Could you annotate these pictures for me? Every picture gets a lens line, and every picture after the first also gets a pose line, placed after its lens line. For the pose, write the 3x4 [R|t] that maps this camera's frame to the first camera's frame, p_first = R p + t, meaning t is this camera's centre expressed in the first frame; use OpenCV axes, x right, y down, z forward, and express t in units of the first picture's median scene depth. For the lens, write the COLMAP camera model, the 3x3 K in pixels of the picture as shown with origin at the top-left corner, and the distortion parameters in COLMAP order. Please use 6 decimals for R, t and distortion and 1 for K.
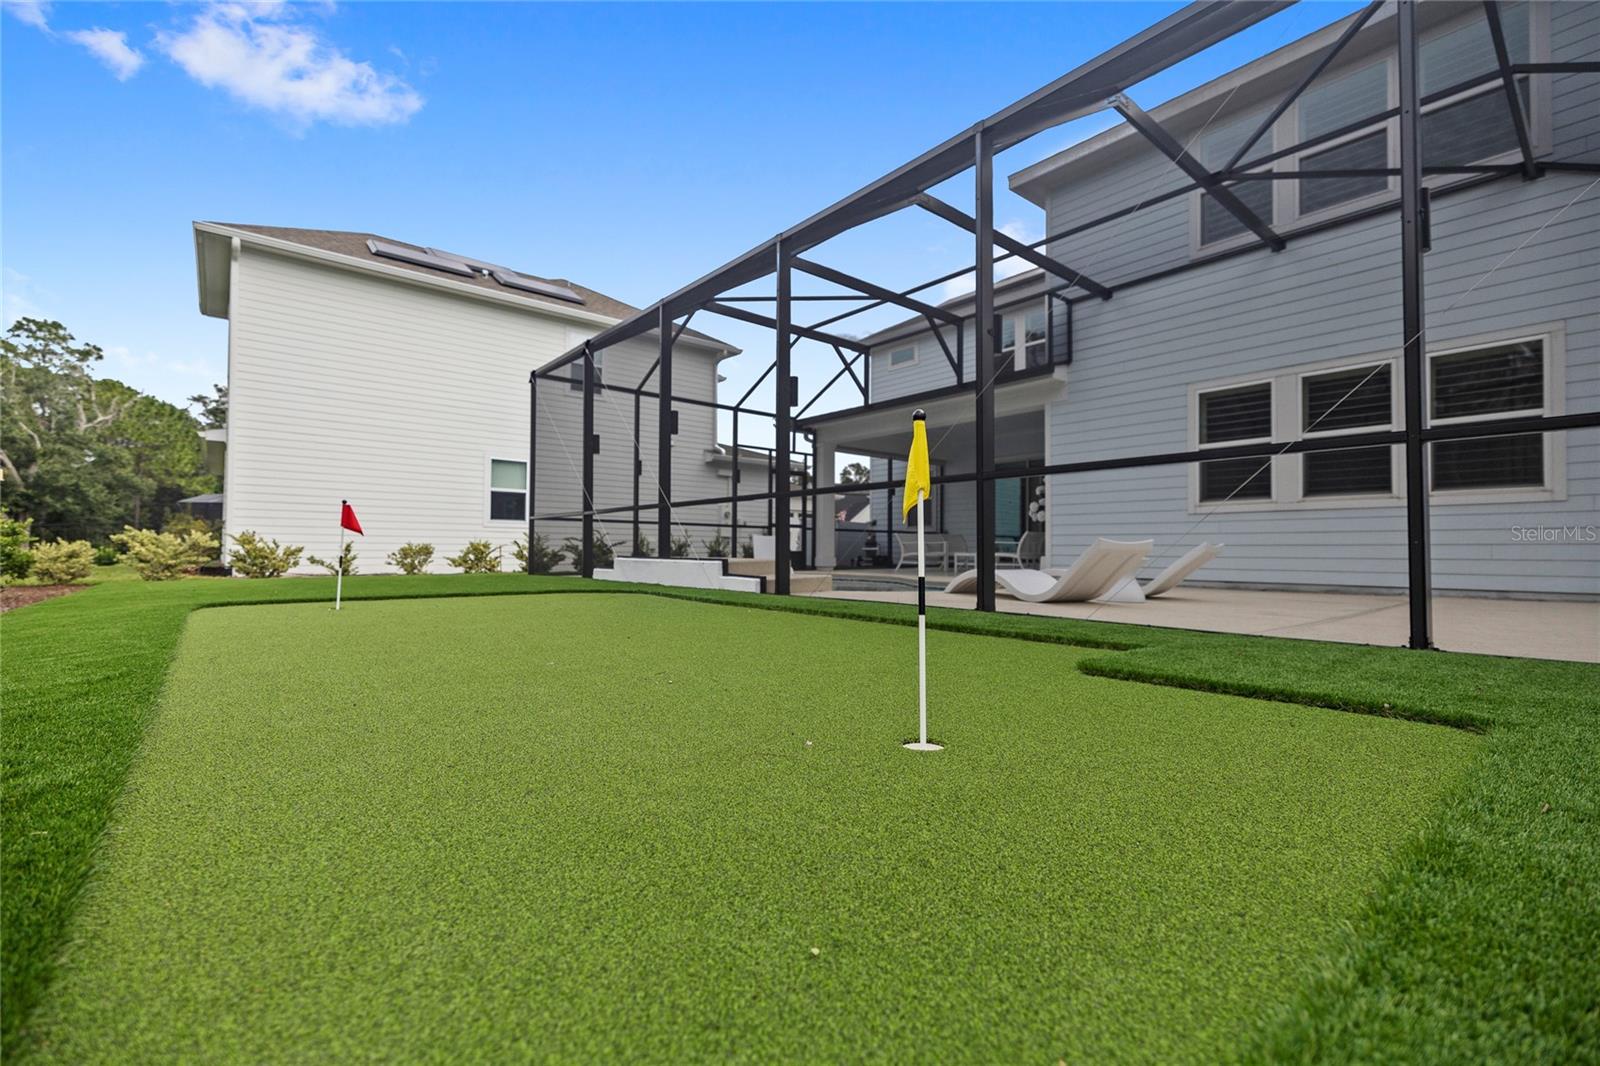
lens RADIAL K [[696.6, 0, 800.6], [0, 696.6, 540.3], [0, 0, 1]] dist [0.001055, -0.000875]
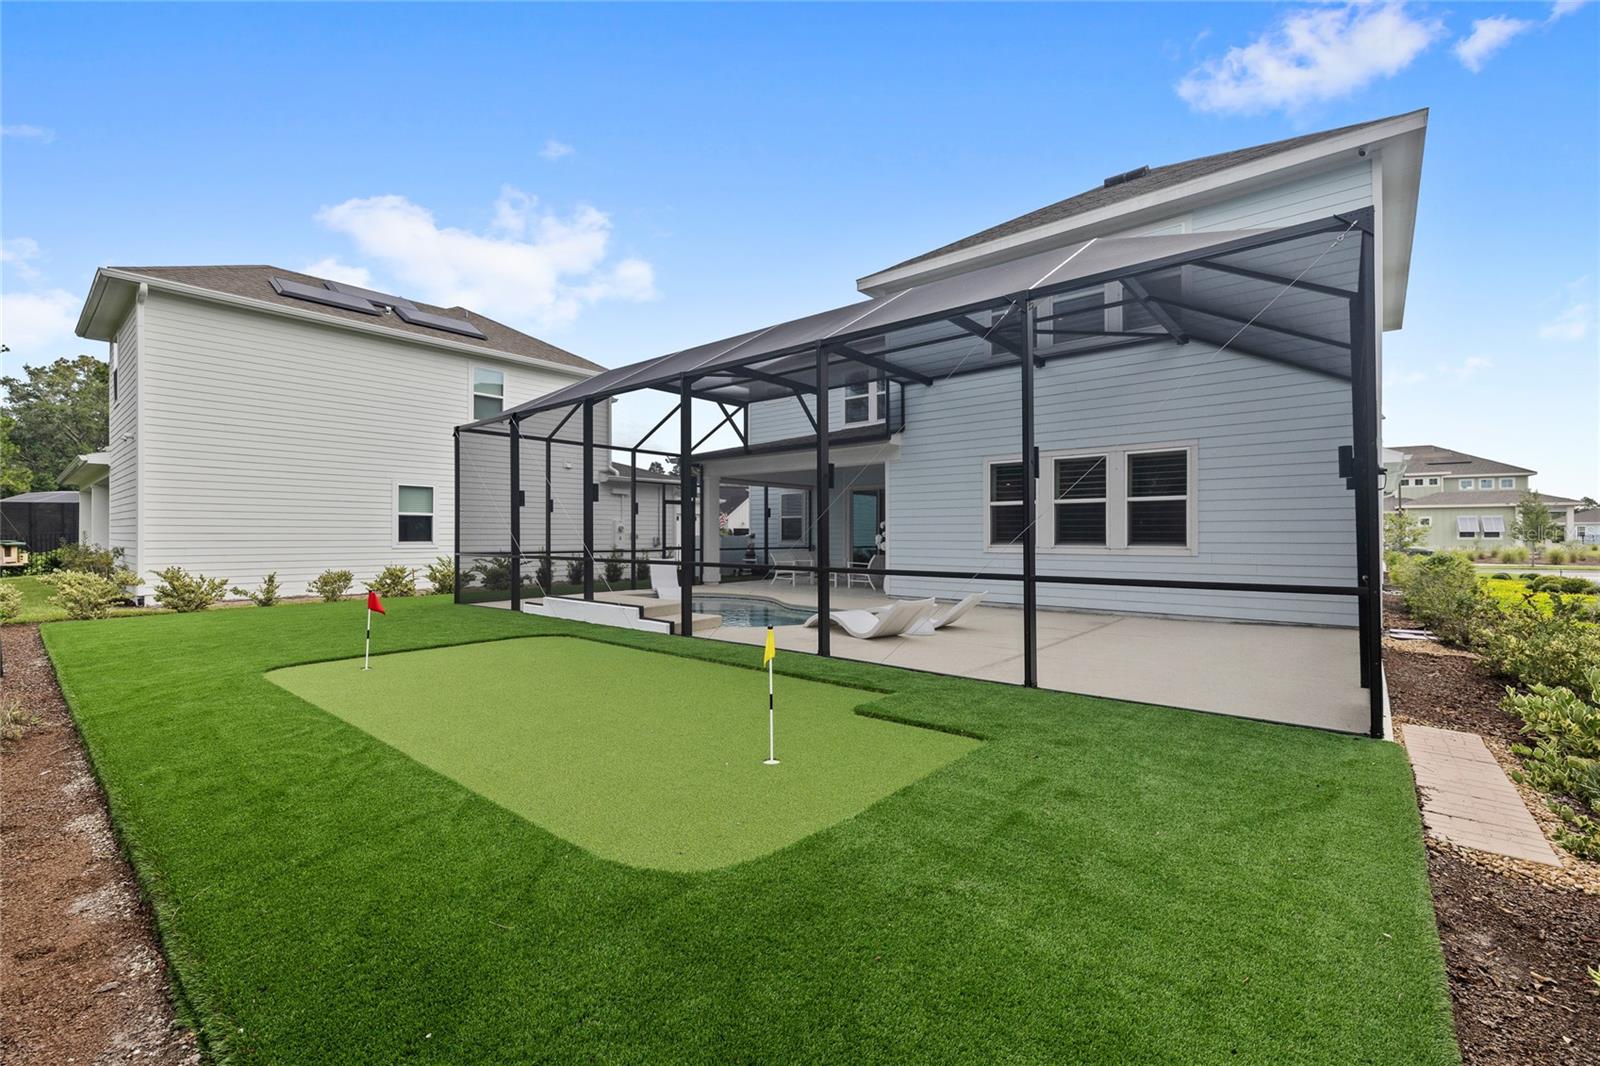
lens RADIAL K [[675.5, 0, 795.8], [0, 675.5, 535.1], [0, 0, 1]] dist [0.001002, 0.000936]
pose [[0.985867, -0.006423, 0.167408, -0.019729], [0.003813, 0.999866, 0.015910, -0.078022], [-0.167487, -0.015047, 0.985759, -0.195835]]
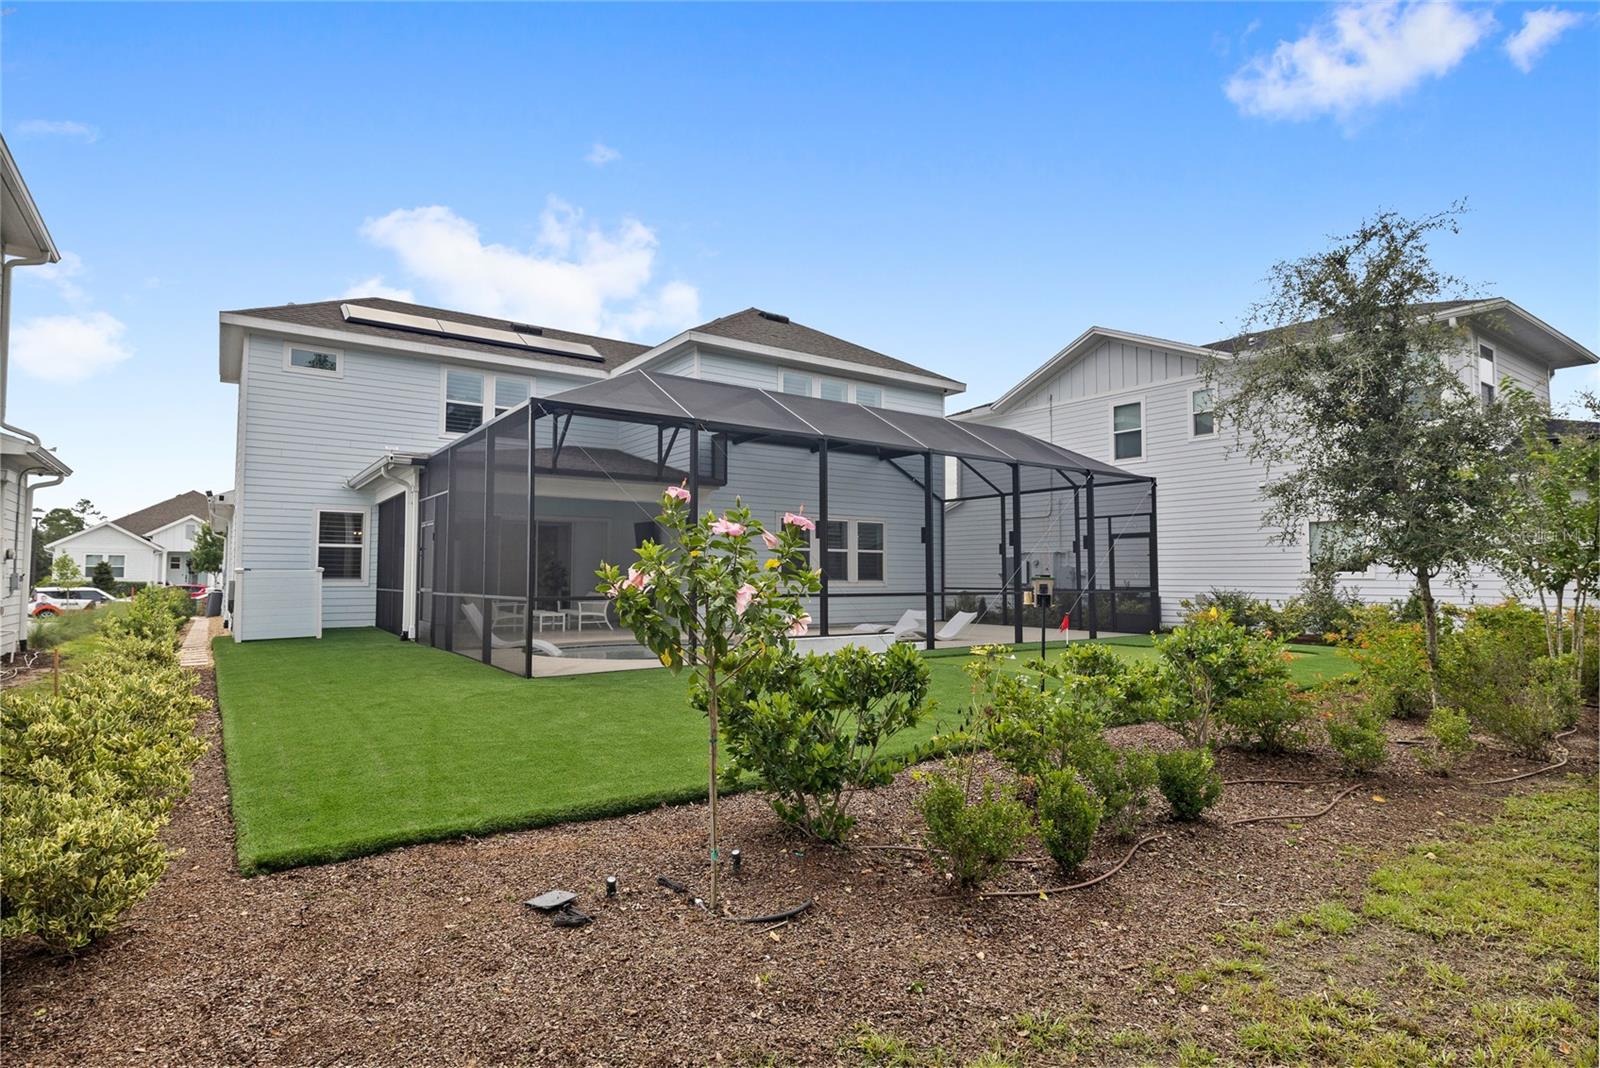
lens RADIAL K [[812.5, 0, 788.1], [0, 812.5, 544.7], [0, 0, 1]] dist [-0.006508, 0.000784]
pose [[0.088051, 0.033298, 0.995559, -1.183844], [-0.018867, 0.999318, -0.031755, -0.065980], [-0.995937, -0.015988, 0.088619, 0.658460]]
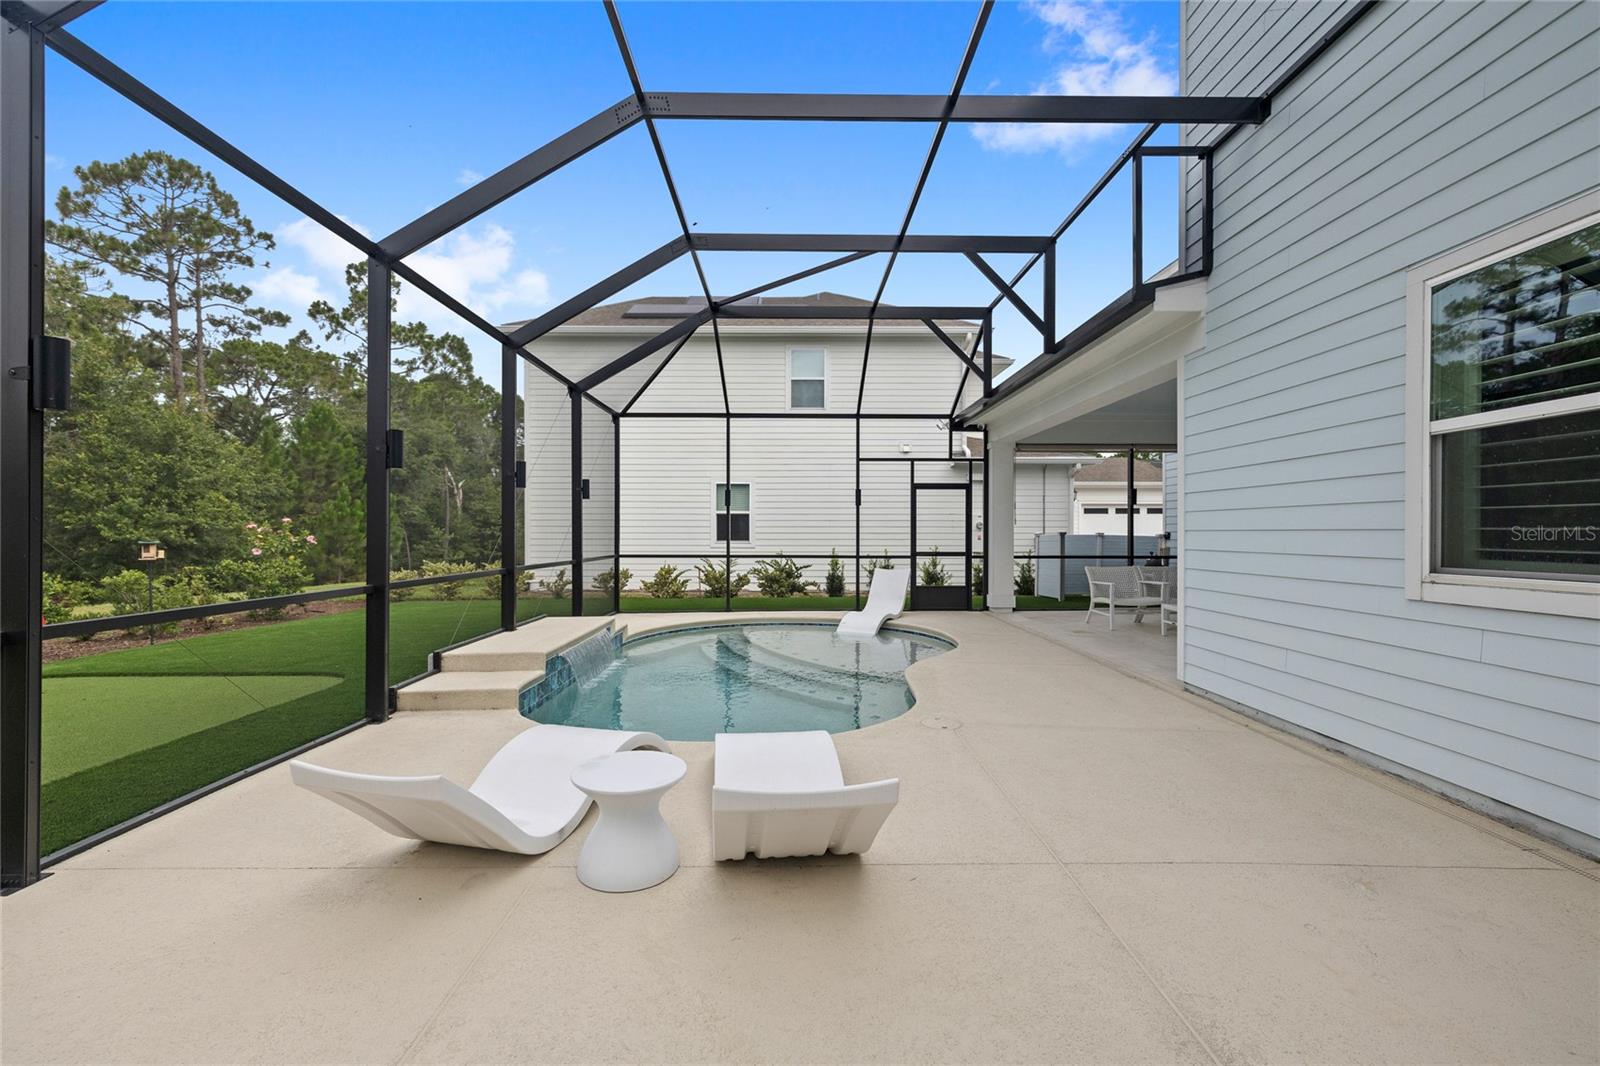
lens RADIAL K [[675.5, 0, 790.5], [0, 675.5, 535.2], [0, 0, 1]] dist [0.001002, 0.000936]
pose [[0.766172, -0.004608, -0.642619, 0.443344], [0.015215, 0.999824, 0.010972, -0.069124], [0.642455, -0.018184, 0.766107, 0.399498]]
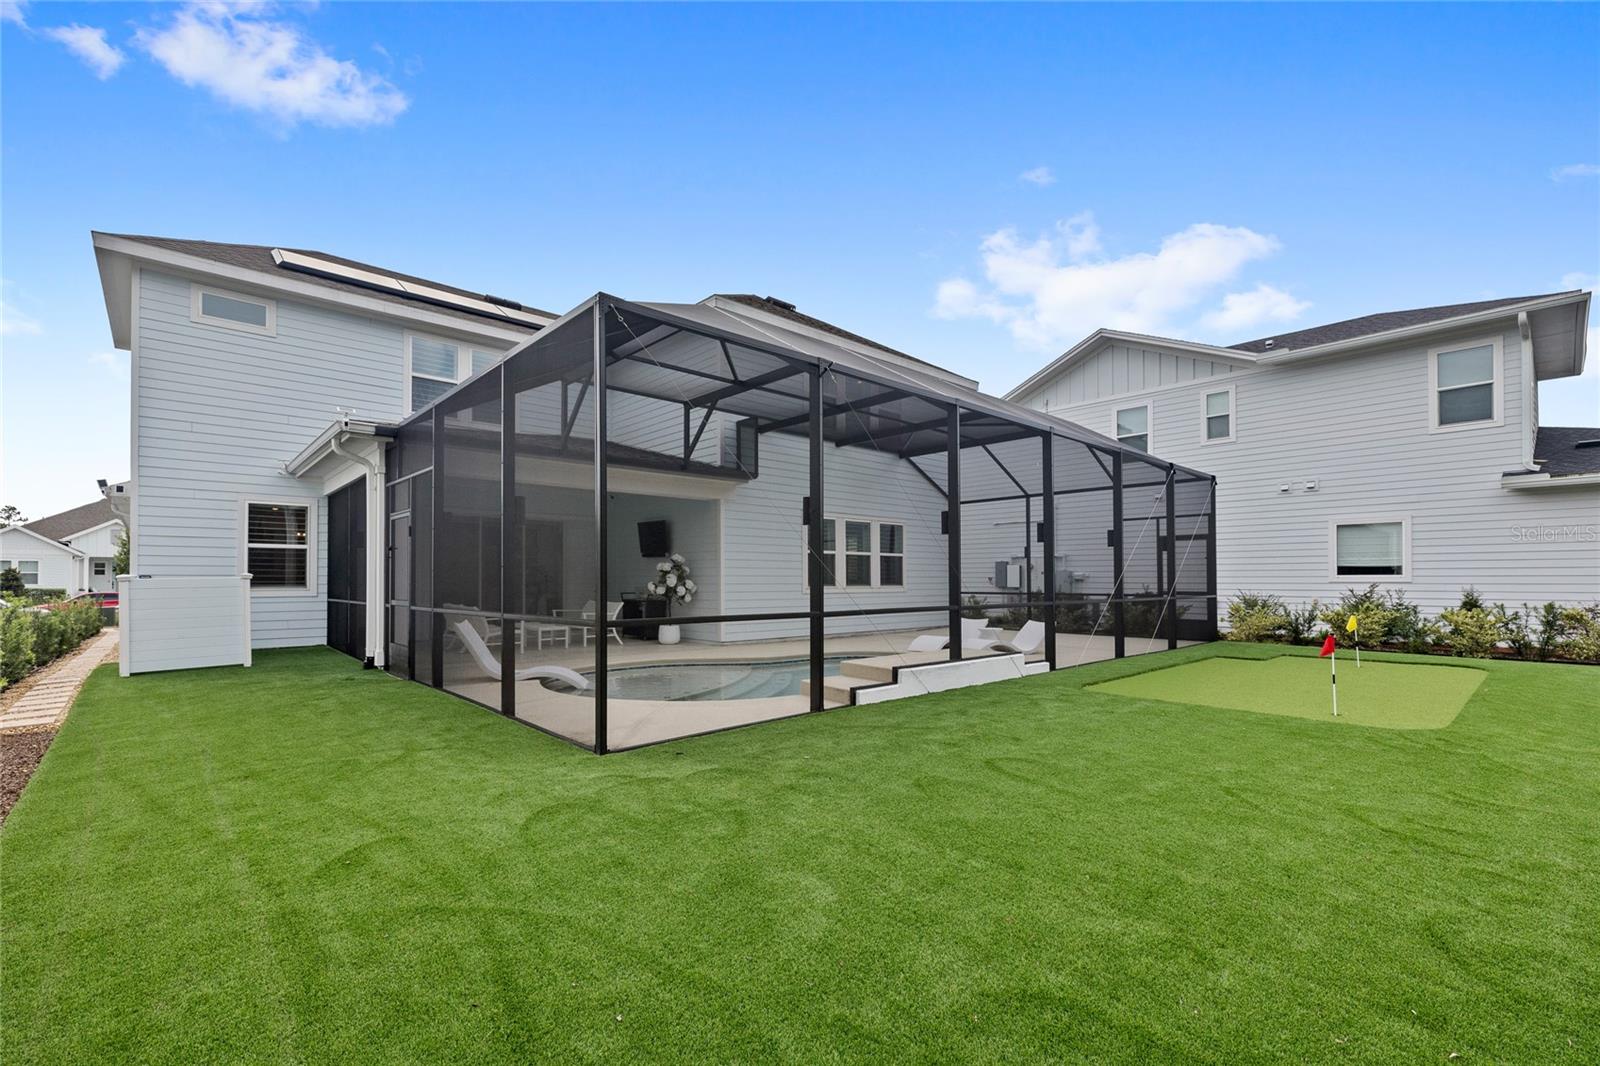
lens RADIAL K [[696.6, 0, 801.2], [0, 696.6, 575.0], [0, 0, 1]] dist [0.001055, -0.000875]
pose [[-0.042757, 0.000839, 0.999085, -0.825321], [-0.015901, 0.999872, -0.001520, -0.063984], [-0.998959, -0.015951, -0.042738, 0.885769]]
